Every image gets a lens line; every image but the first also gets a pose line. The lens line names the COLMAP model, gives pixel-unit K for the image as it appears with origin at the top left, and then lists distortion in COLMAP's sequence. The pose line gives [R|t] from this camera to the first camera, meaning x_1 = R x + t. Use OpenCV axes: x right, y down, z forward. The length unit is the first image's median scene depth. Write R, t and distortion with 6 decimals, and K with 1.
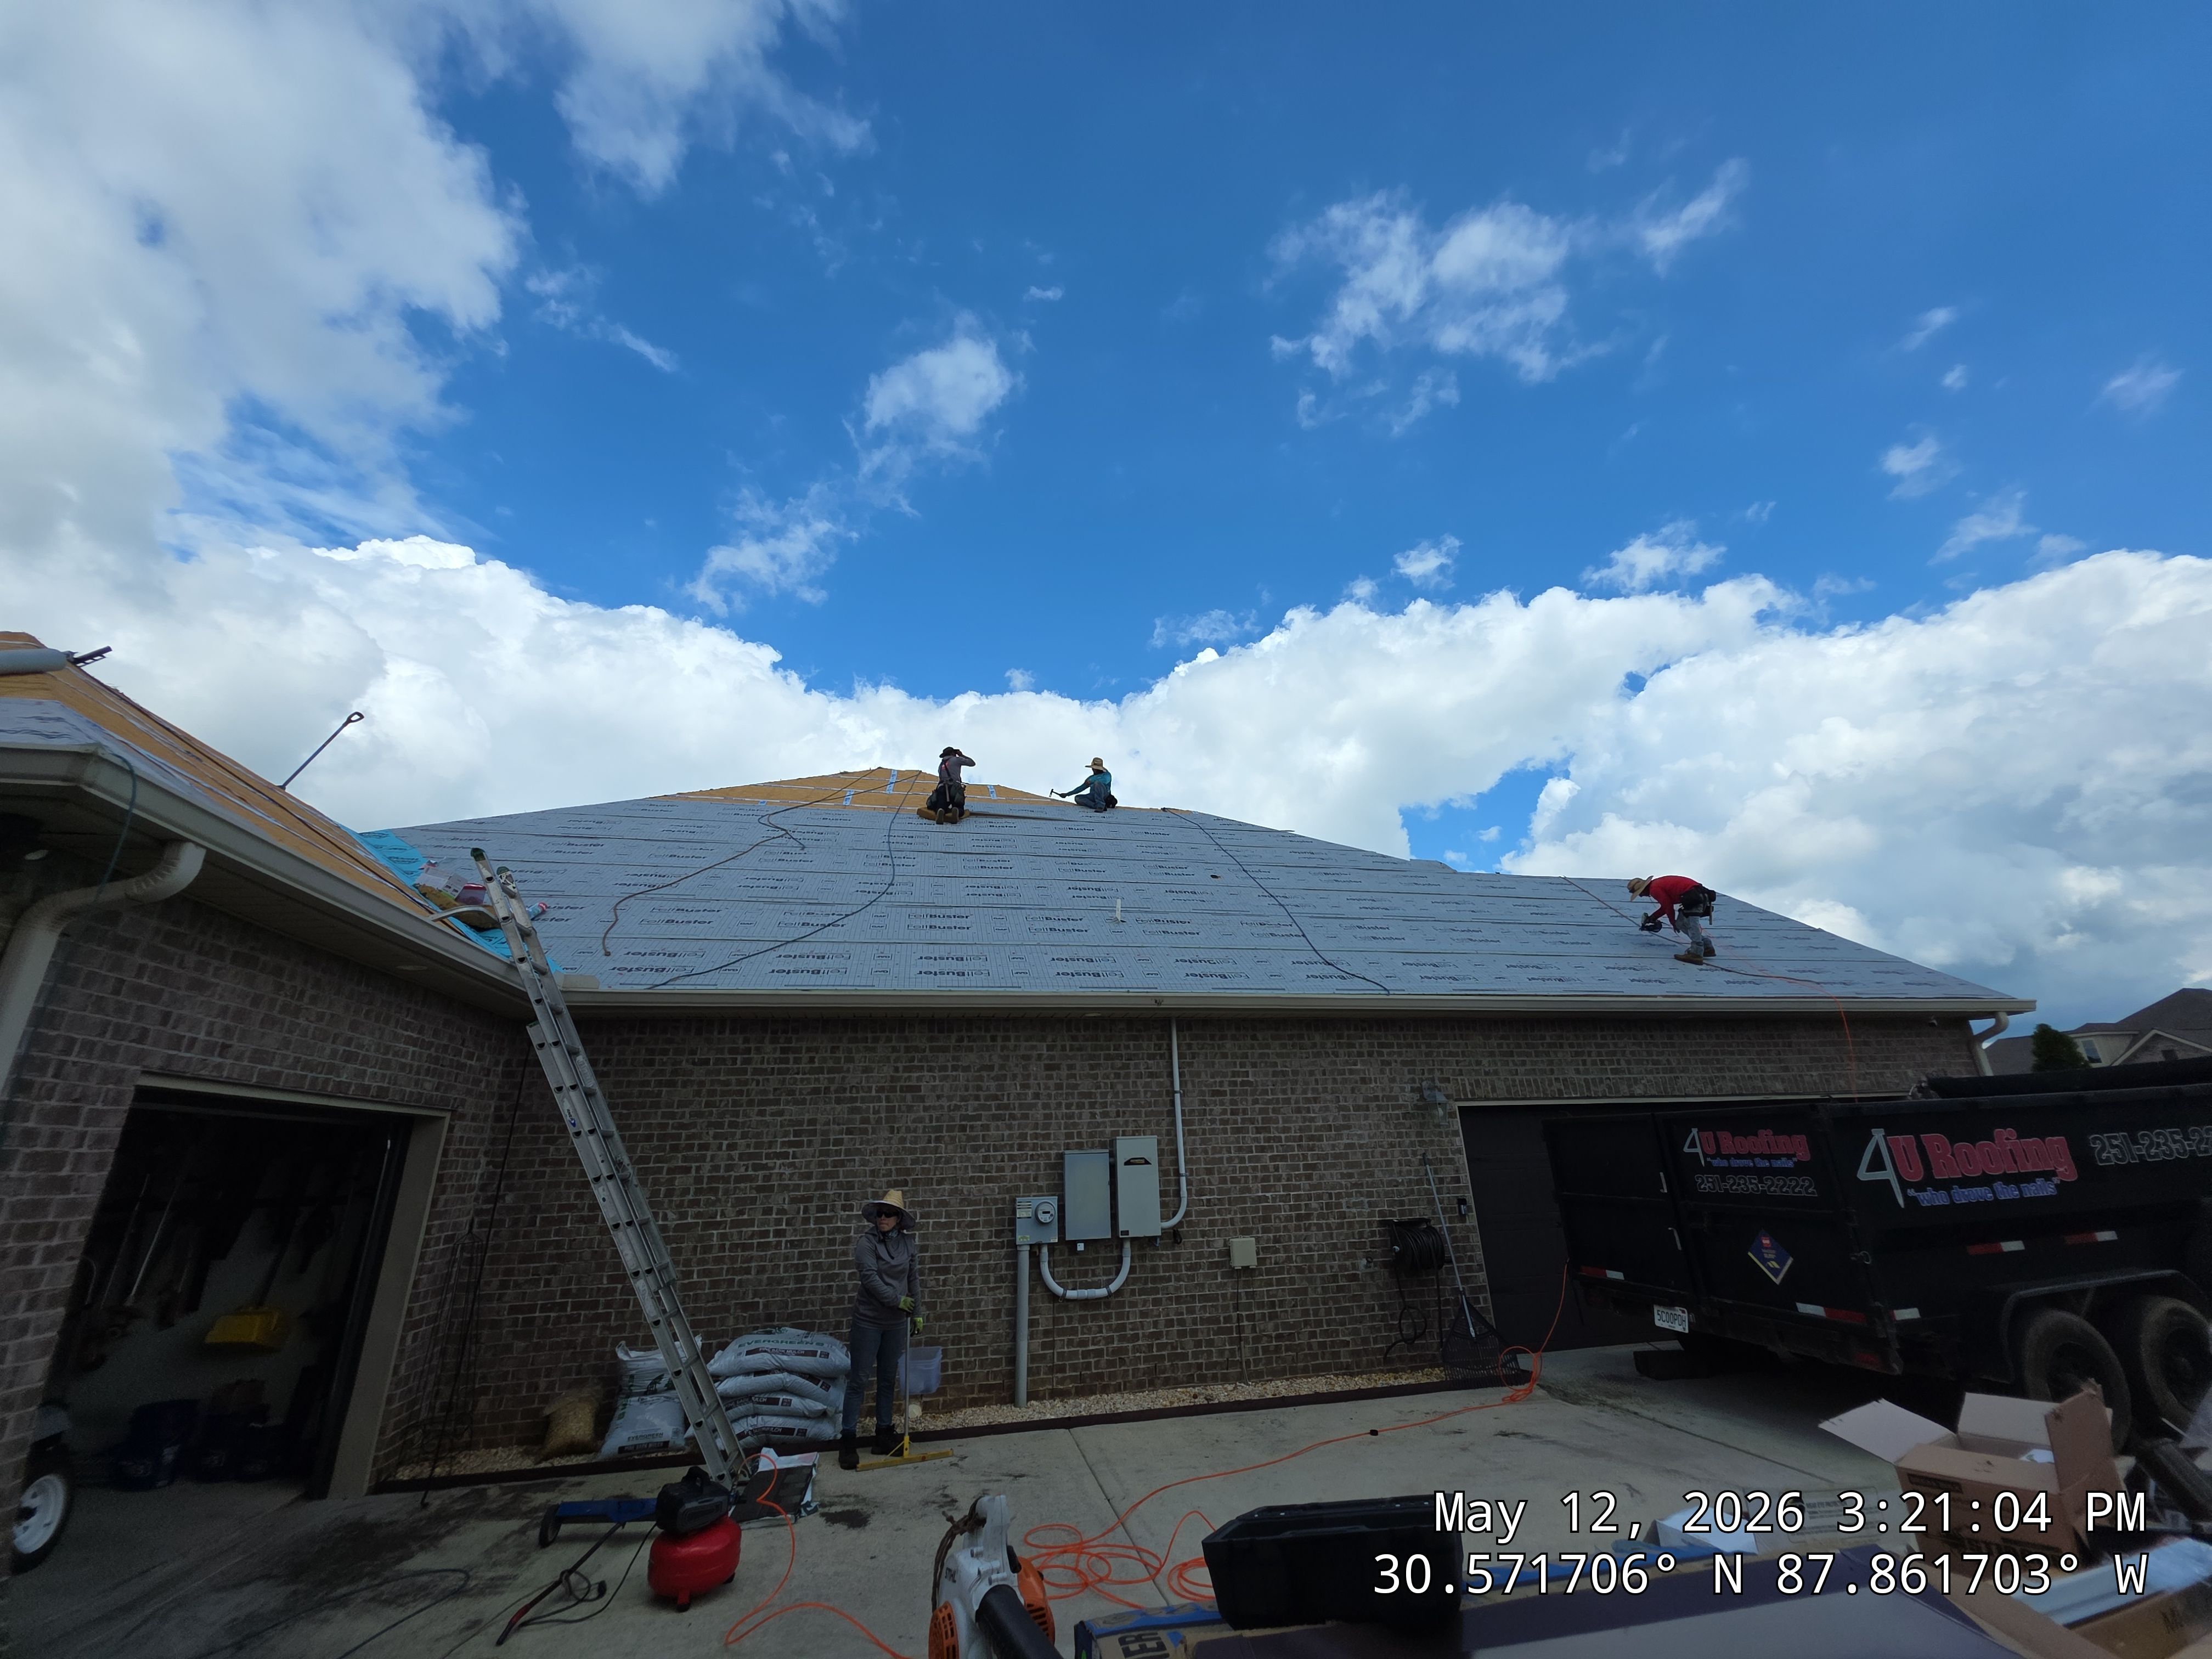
lens RADIAL K [[874.1, 0, 1114.2], [0, 874.1, 824.5], [0, 0, 1]] dist [0.012779, -0.008440]
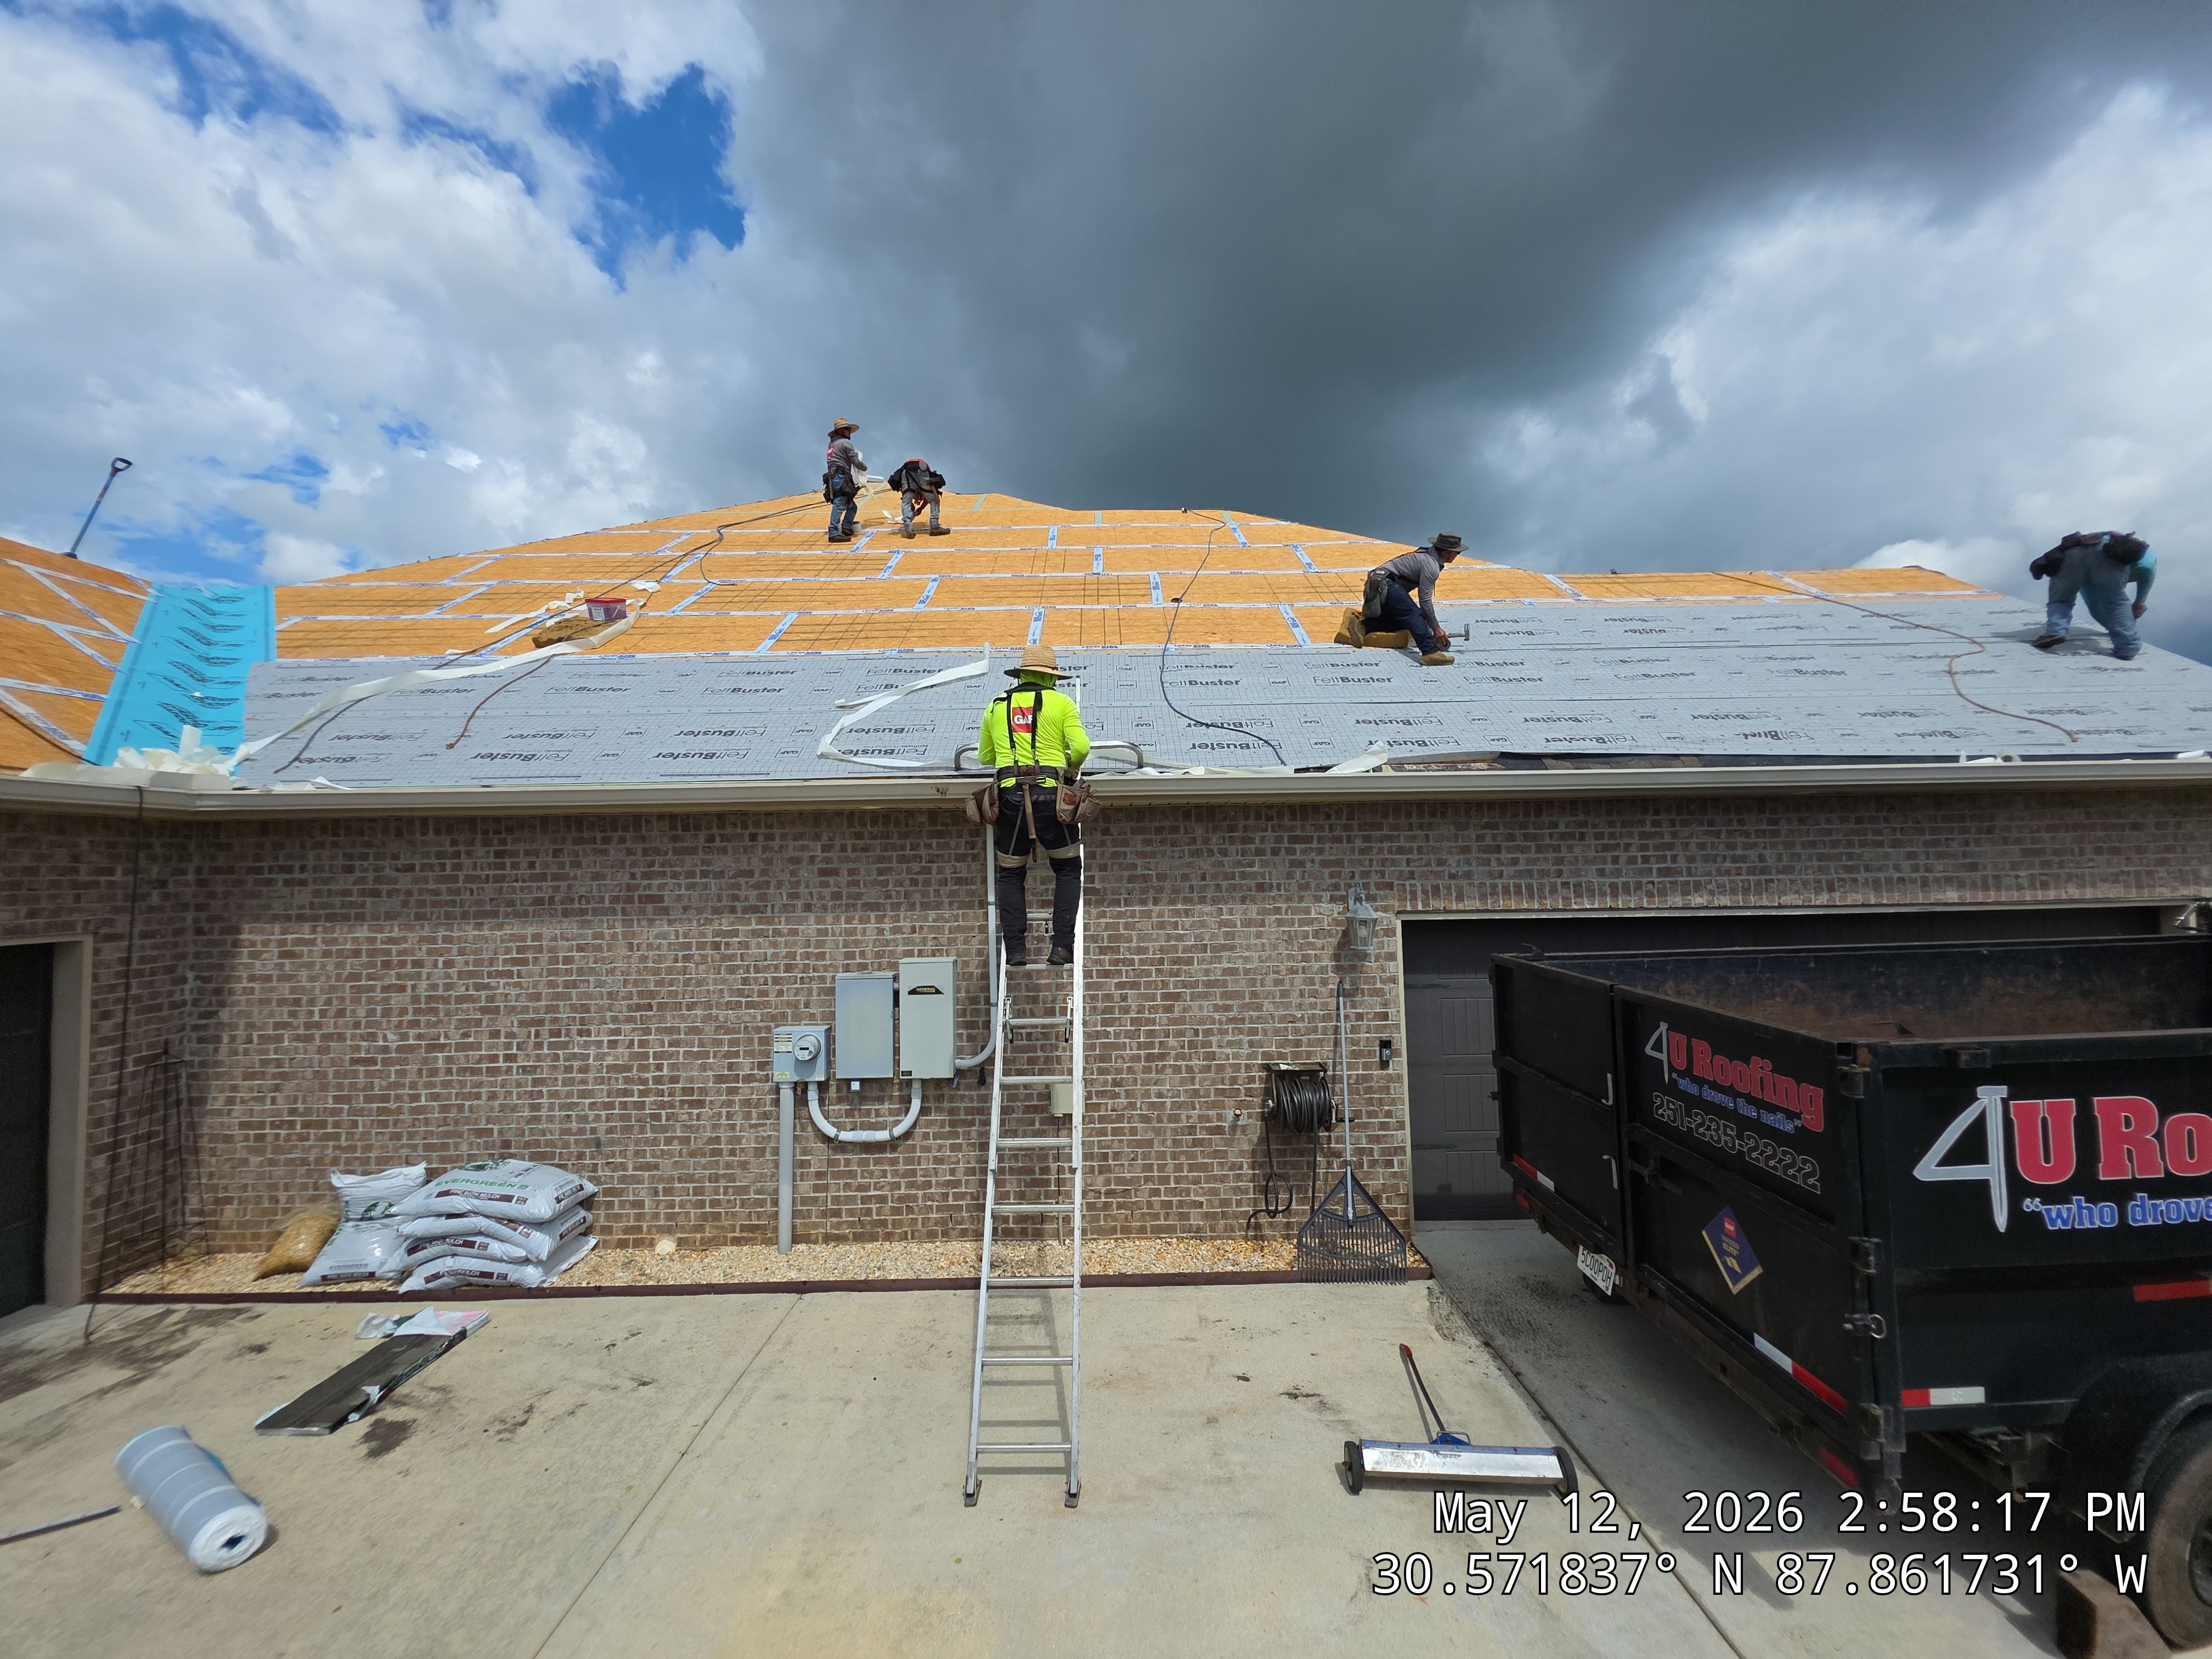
lens RADIAL K [[874.1, 0, 1114.2], [0, 874.1, 824.5], [0, 0, 1]] dist [0.012779, -0.008440]
pose [[0.977510, 0.005295, -0.210823, 0.363346], [0.061041, 0.949788, 0.306881, 0.013526], [0.201863, -0.312848, 0.928104, 0.359931]]
